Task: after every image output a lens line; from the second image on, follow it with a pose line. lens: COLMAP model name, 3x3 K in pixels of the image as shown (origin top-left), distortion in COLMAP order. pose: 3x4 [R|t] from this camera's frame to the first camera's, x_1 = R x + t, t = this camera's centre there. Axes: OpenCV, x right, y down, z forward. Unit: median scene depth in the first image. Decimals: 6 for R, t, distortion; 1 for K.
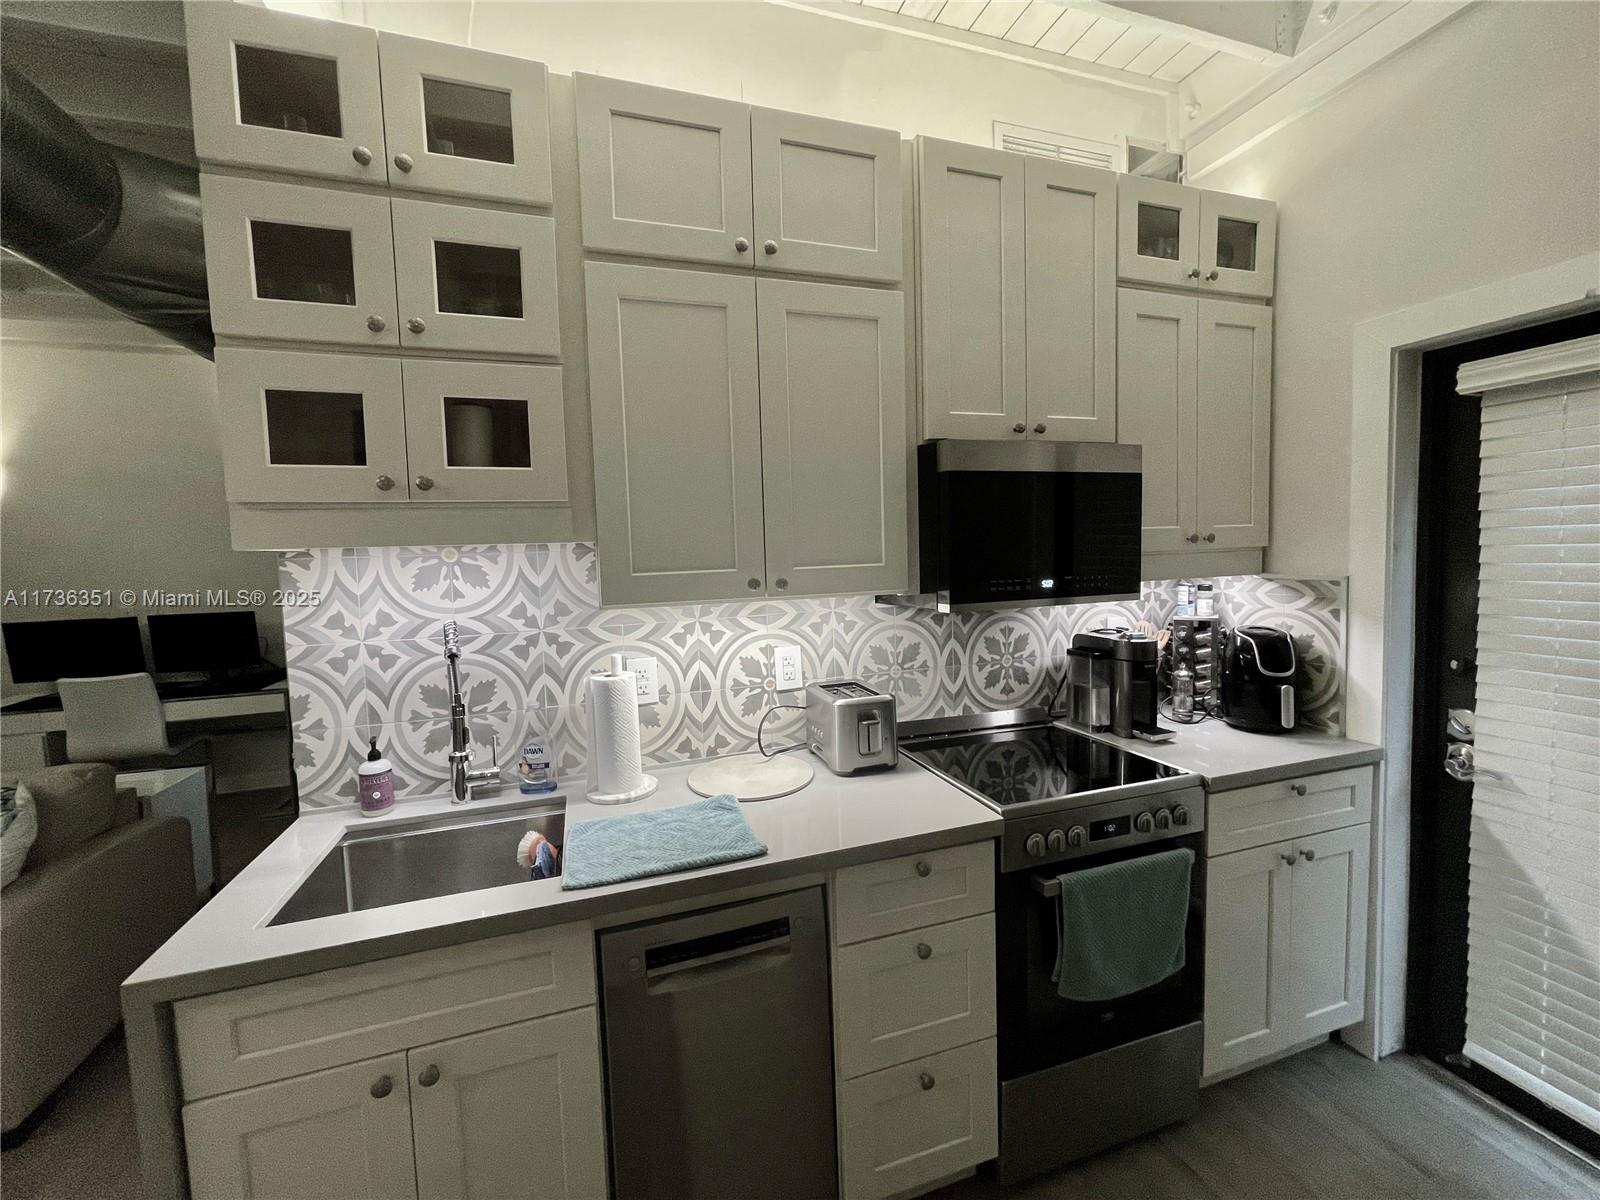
lens RADIAL K [[642.6, 0, 799.5], [0, 642.6, 597.5], [0, 0, 1]] dist [-0.002311, -0.000515]
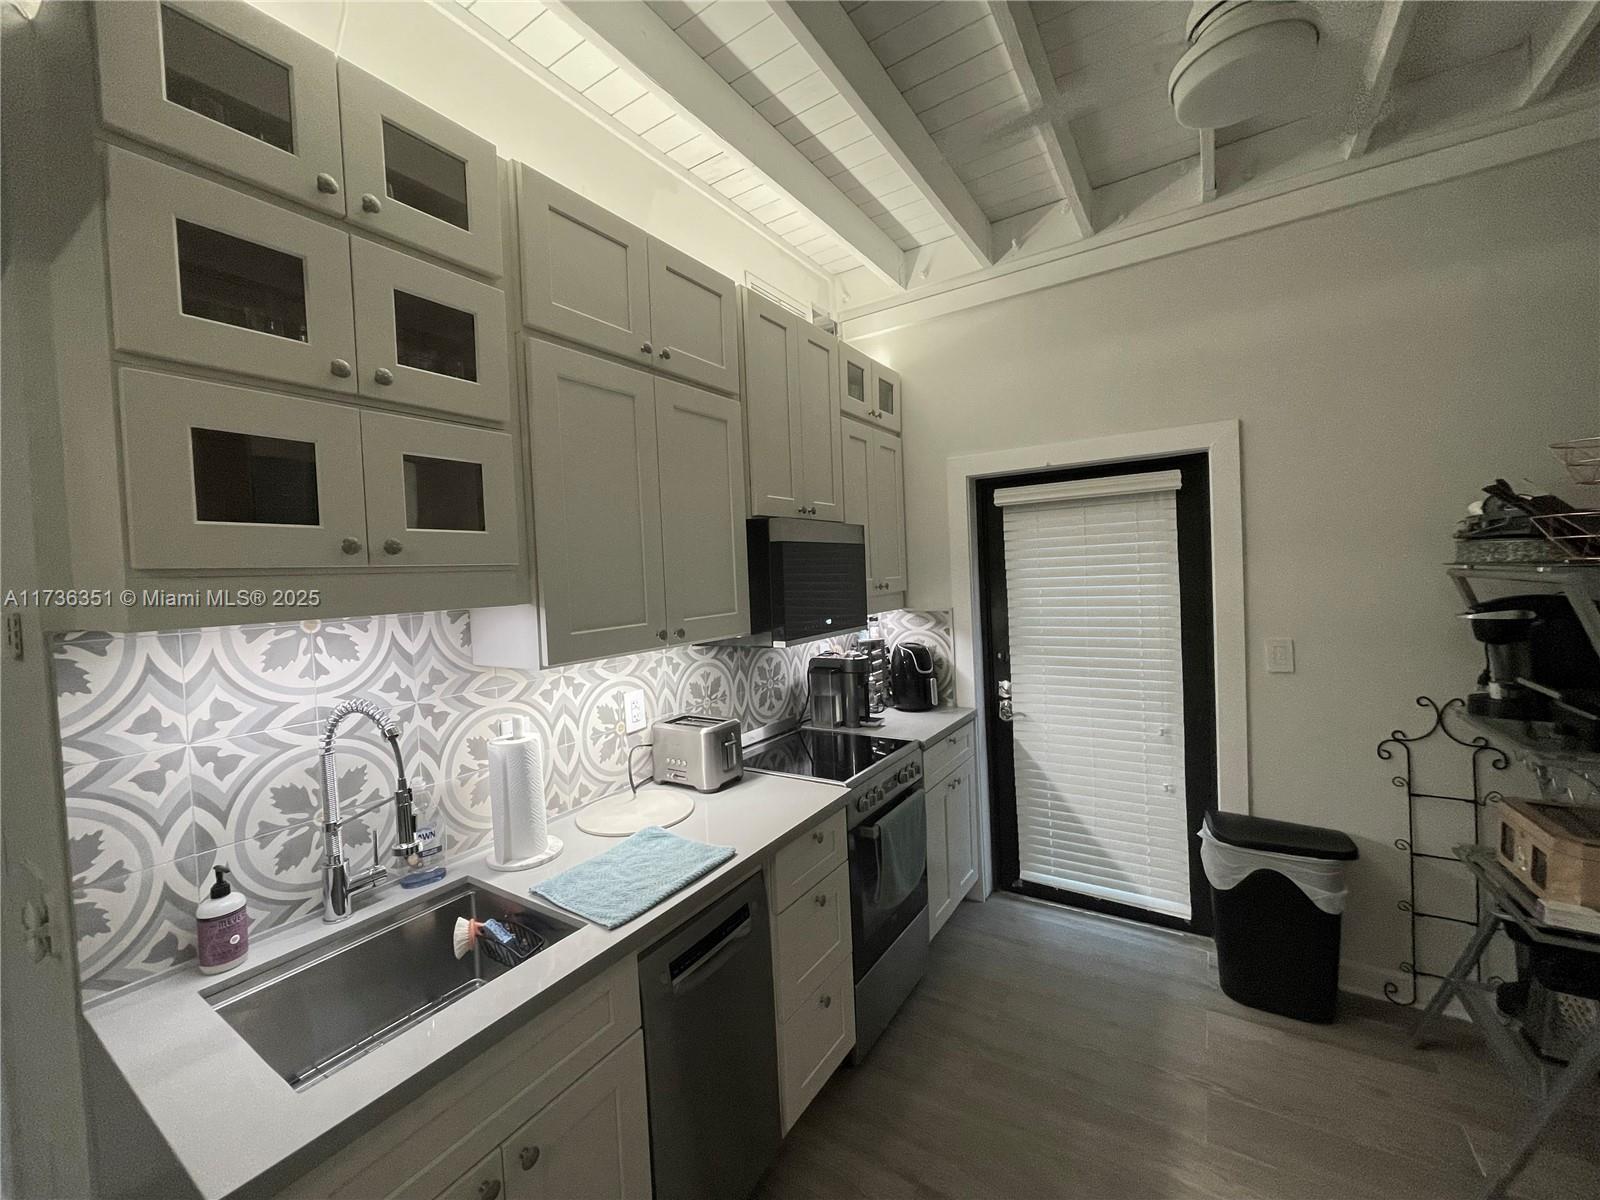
lens RADIAL K [[642.6, 0, 804.4], [0, 642.6, 597.1], [0, 0, 1]] dist [-0.002311, -0.000515]
pose [[0.777109, -0.027224, 0.628777, -0.566008], [0.067120, 0.996951, -0.039790, -0.024752], [-0.625777, 0.073125, 0.776567, -0.055875]]
